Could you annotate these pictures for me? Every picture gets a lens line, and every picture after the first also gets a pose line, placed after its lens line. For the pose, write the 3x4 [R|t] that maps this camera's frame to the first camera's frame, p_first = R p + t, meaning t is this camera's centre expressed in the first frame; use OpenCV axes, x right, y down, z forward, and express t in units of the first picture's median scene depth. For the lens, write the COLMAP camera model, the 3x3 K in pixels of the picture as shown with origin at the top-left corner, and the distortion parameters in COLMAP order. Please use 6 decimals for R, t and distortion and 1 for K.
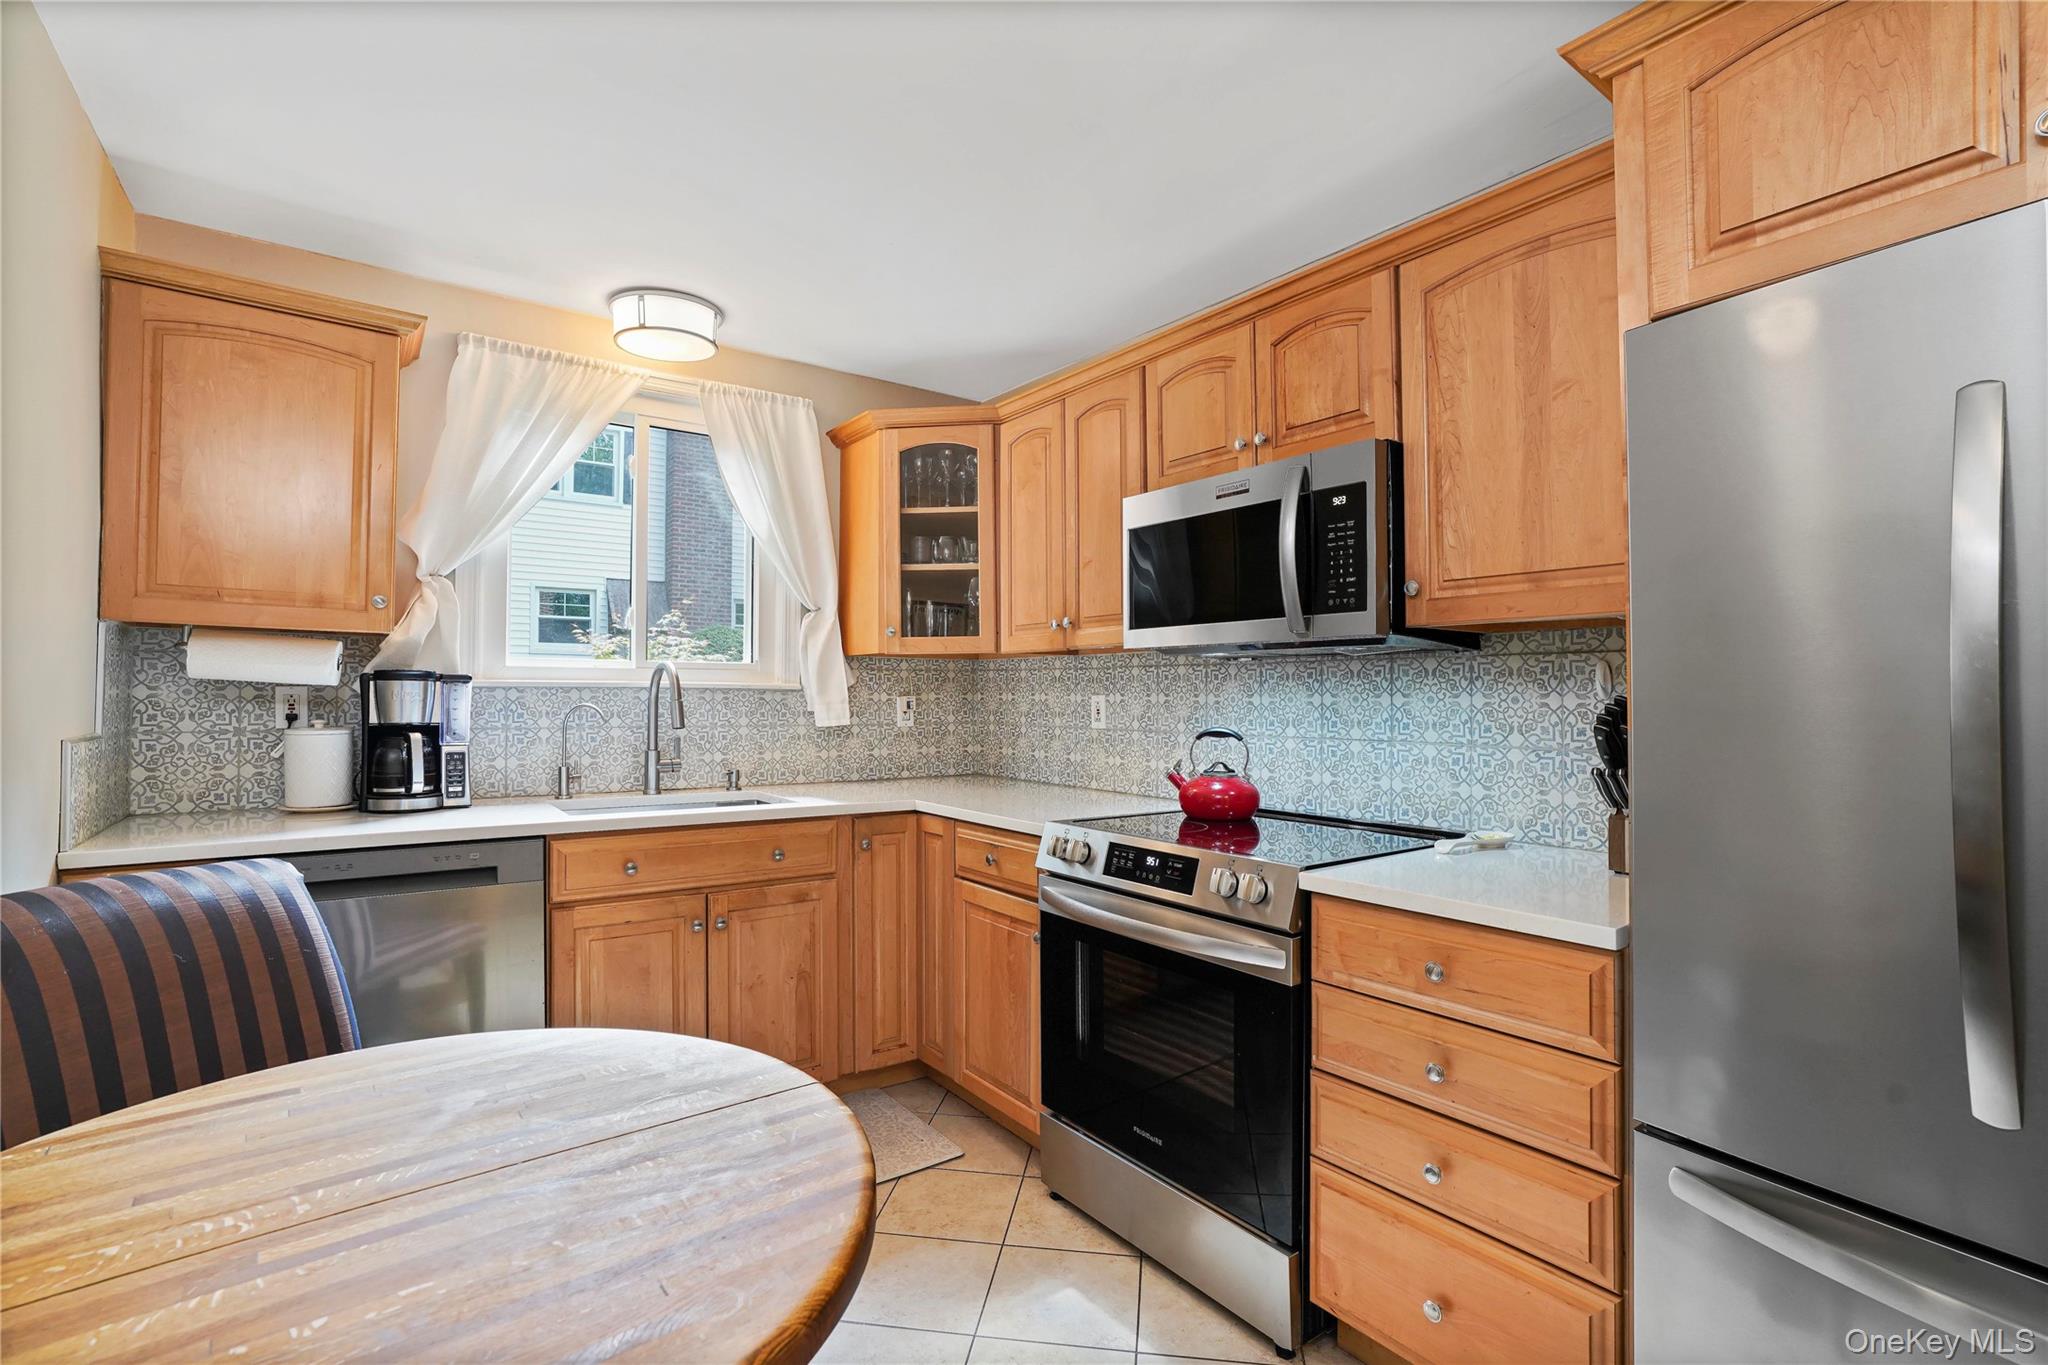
lens RADIAL K [[945.3, 0, 1041.2], [0, 945.3, 677.6], [0, 0, 1]] dist [-0.045972, 0.017887]
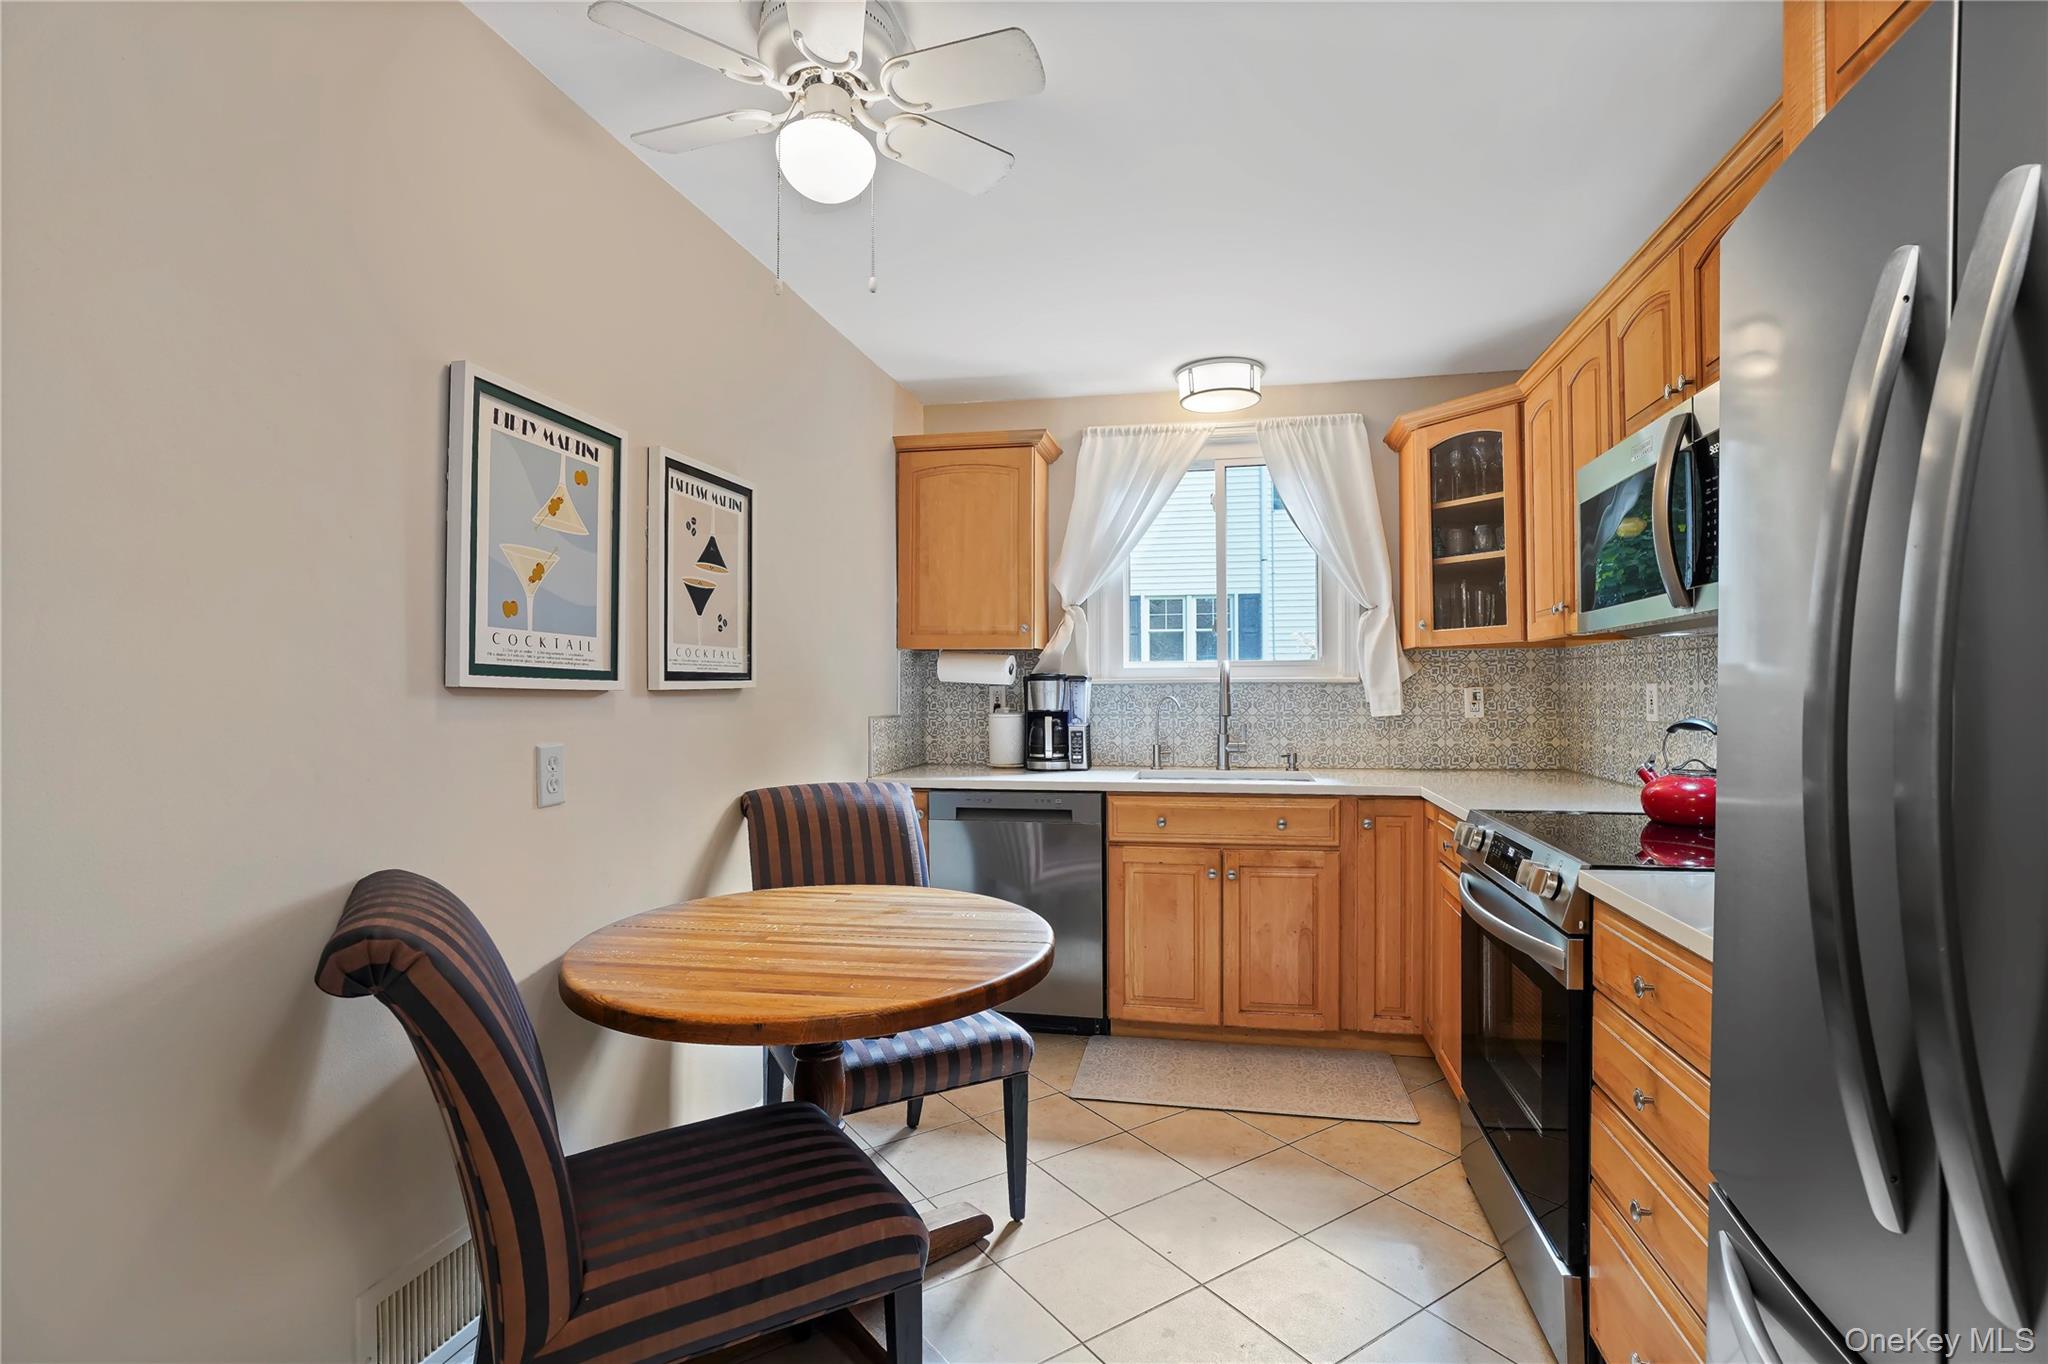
lens RADIAL K [[945.3, 0, 1033.6], [0, 945.3, 687.6], [0, 0, 1]] dist [-0.045972, 0.017887]
pose [[0.673973, -0.011664, -0.738664, 0.408842], [0.023283, 0.999714, 0.005458, 0.005618], [0.738389, -0.020876, 0.674052, -0.013636]]
